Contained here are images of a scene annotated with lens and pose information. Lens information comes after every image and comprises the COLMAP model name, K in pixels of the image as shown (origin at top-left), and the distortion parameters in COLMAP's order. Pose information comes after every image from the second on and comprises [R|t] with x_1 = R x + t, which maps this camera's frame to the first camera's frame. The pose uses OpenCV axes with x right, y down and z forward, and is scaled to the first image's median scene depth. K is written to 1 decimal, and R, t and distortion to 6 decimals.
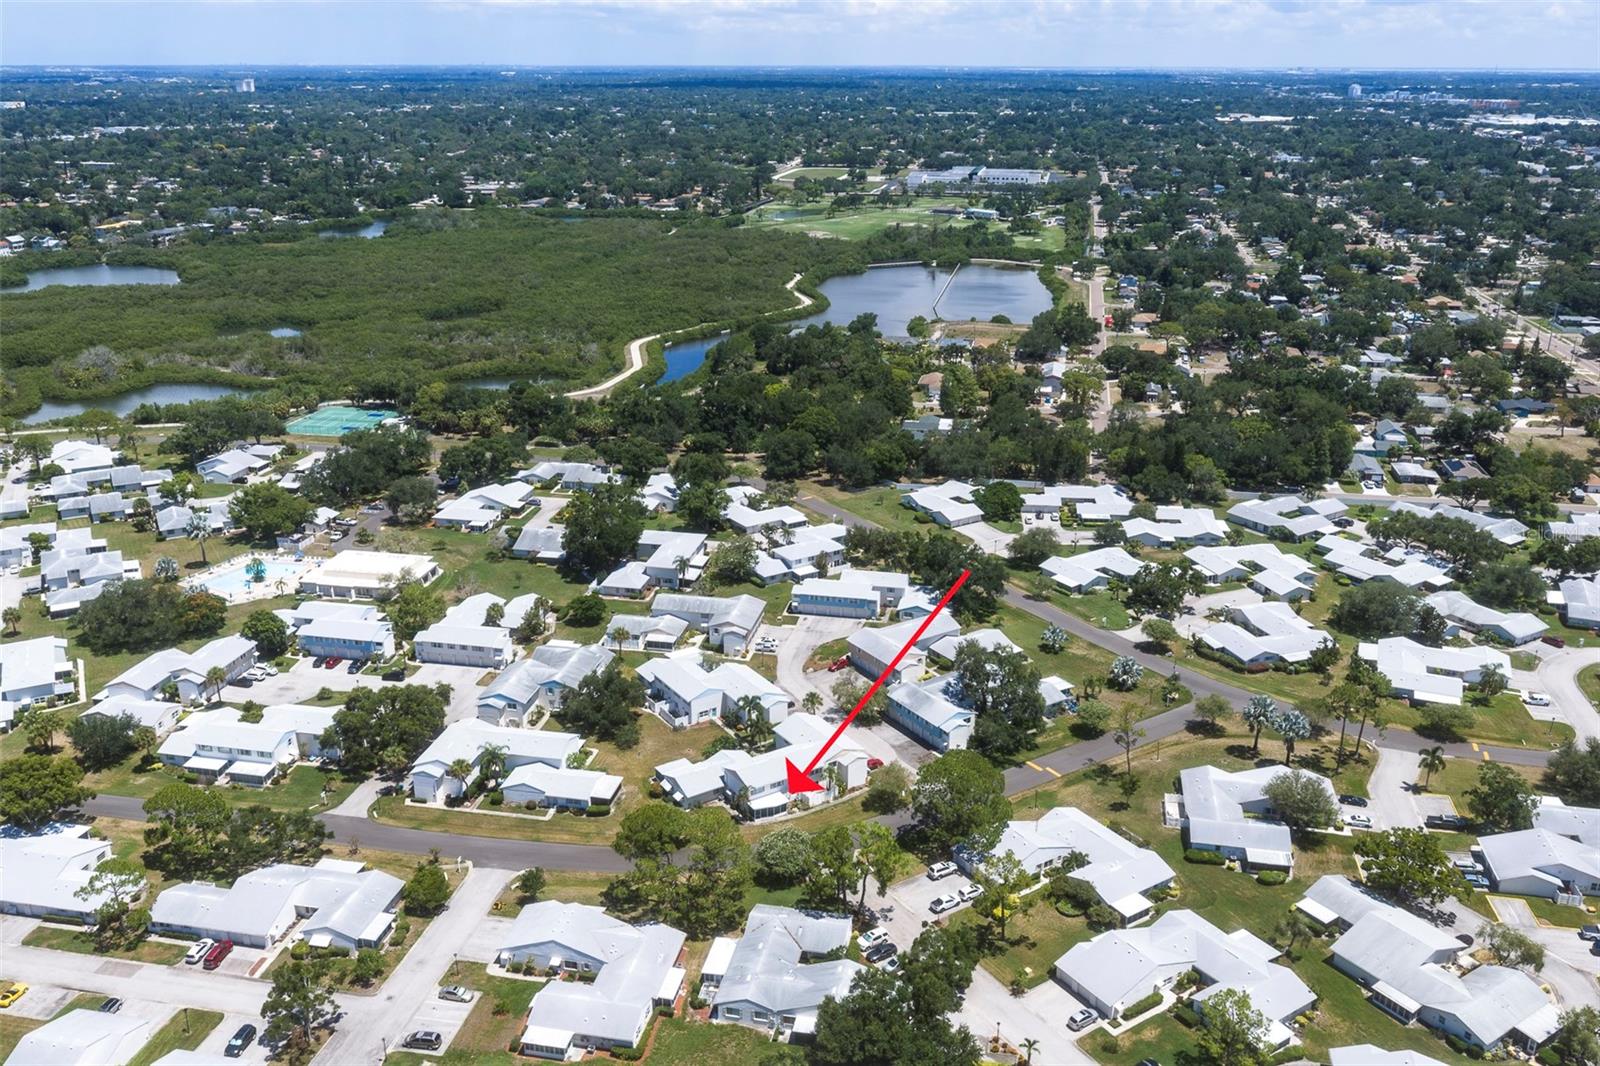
lens RADIAL K [[1320.2, 0, 807.9], [0, 1320.2, 526.3], [0, 0, 1]] dist [0.023171, -0.046452]
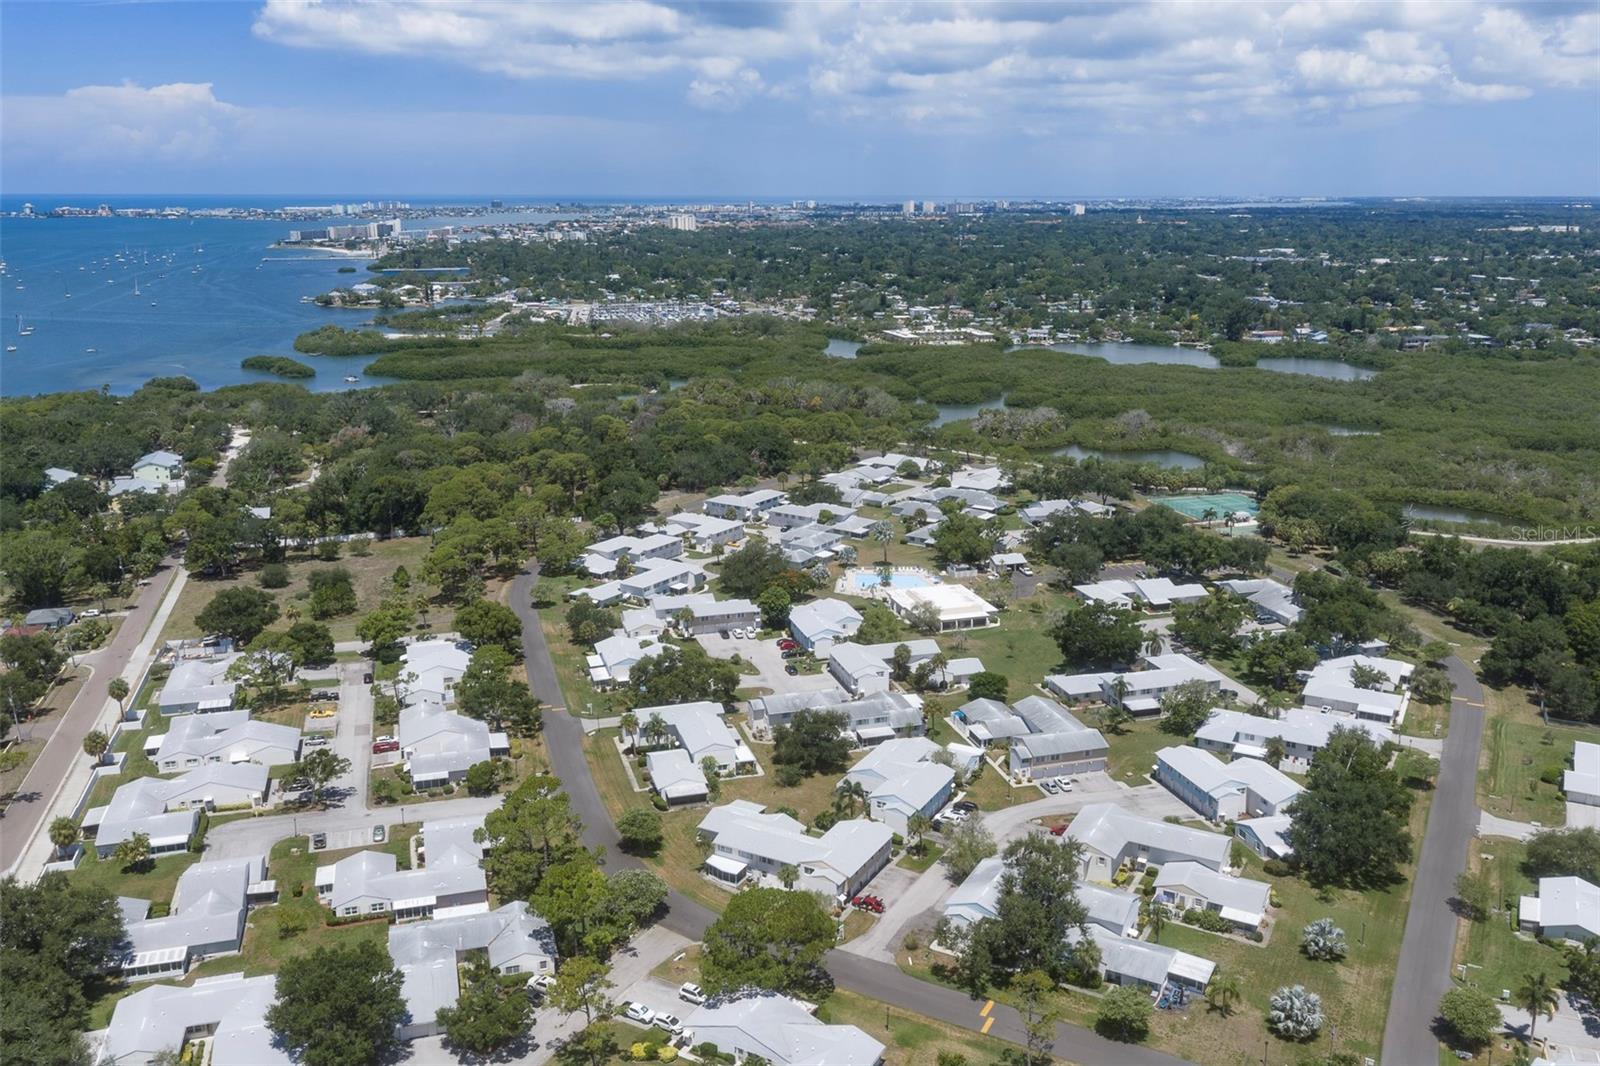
lens RADIAL K [[1320.2, 0, 807.9], [0, 1320.2, 526.3], [0, 0, 1]] dist [0.023171, -0.046452]
pose [[0.467686, 0.214879, -0.857378, 0.581524], [-0.292519, 0.952968, 0.079272, -0.087987], [0.834088, 0.213726, 0.508546, 0.396742]]
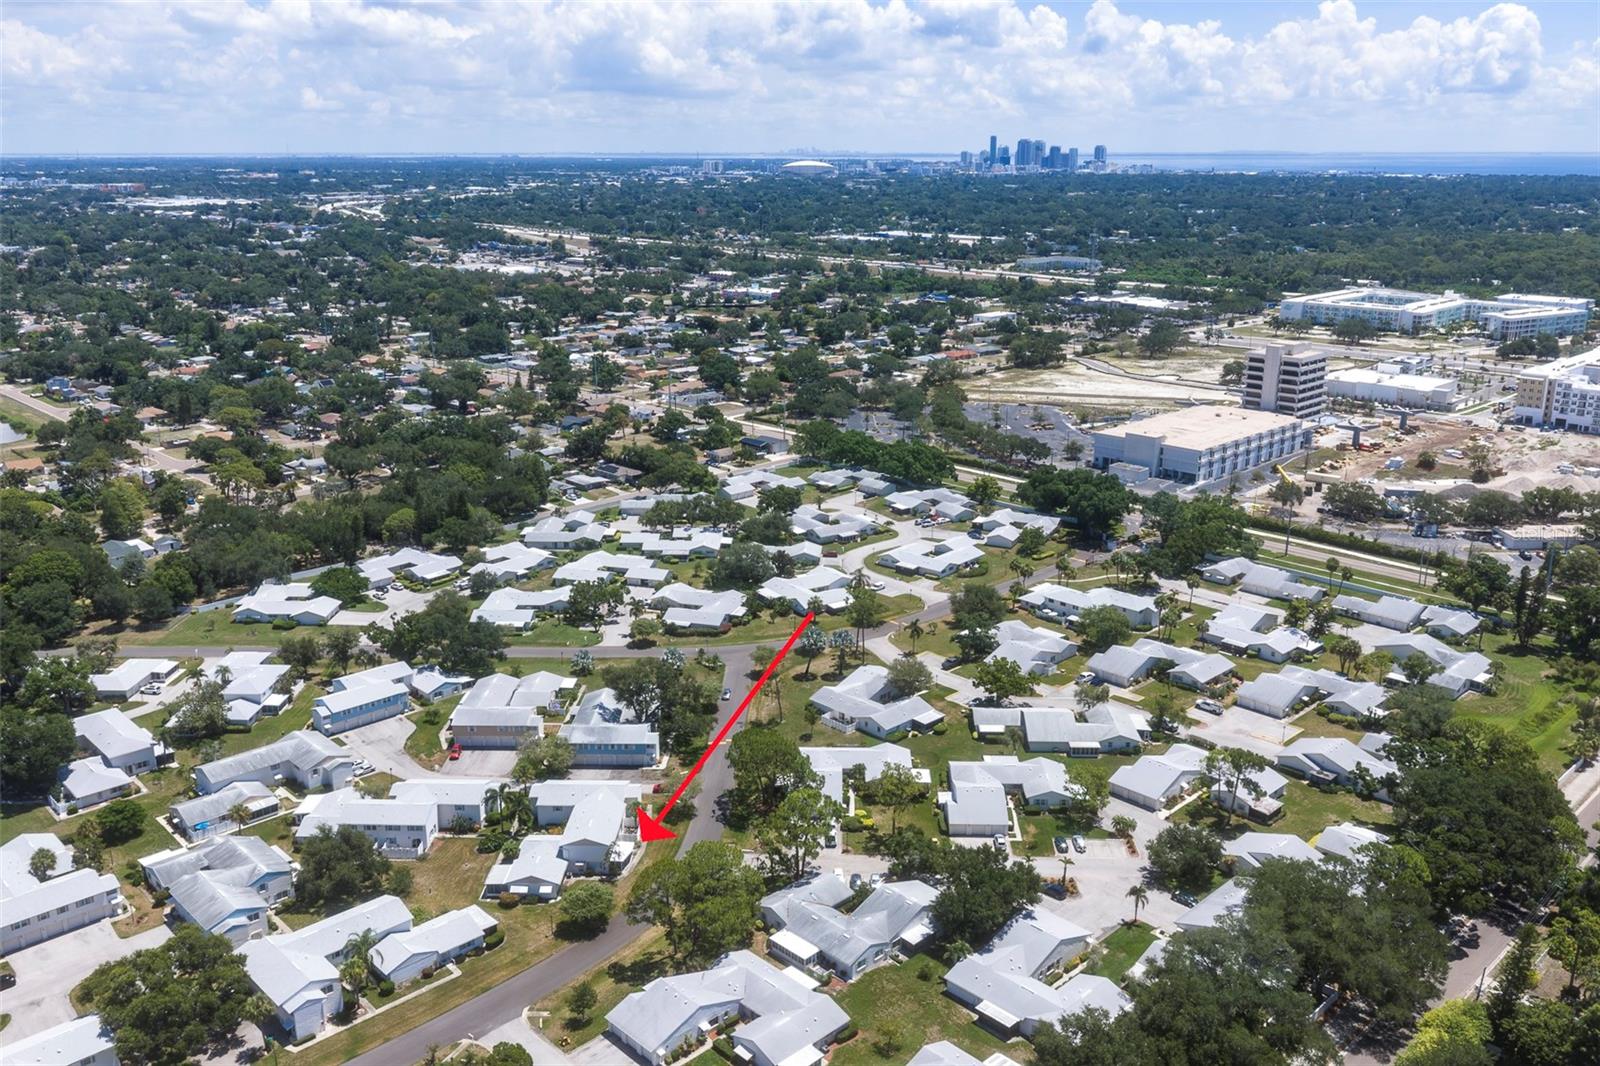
lens RADIAL K [[1320.2, 0, 807.9], [0, 1320.2, 526.3], [0, 0, 1]] dist [0.023171, -0.046452]
pose [[0.567626, -0.228393, 0.790972, -0.539586], [0.274792, 0.958213, 0.079484, -0.058140], [-0.776073, 0.172236, 0.606668, 0.168292]]
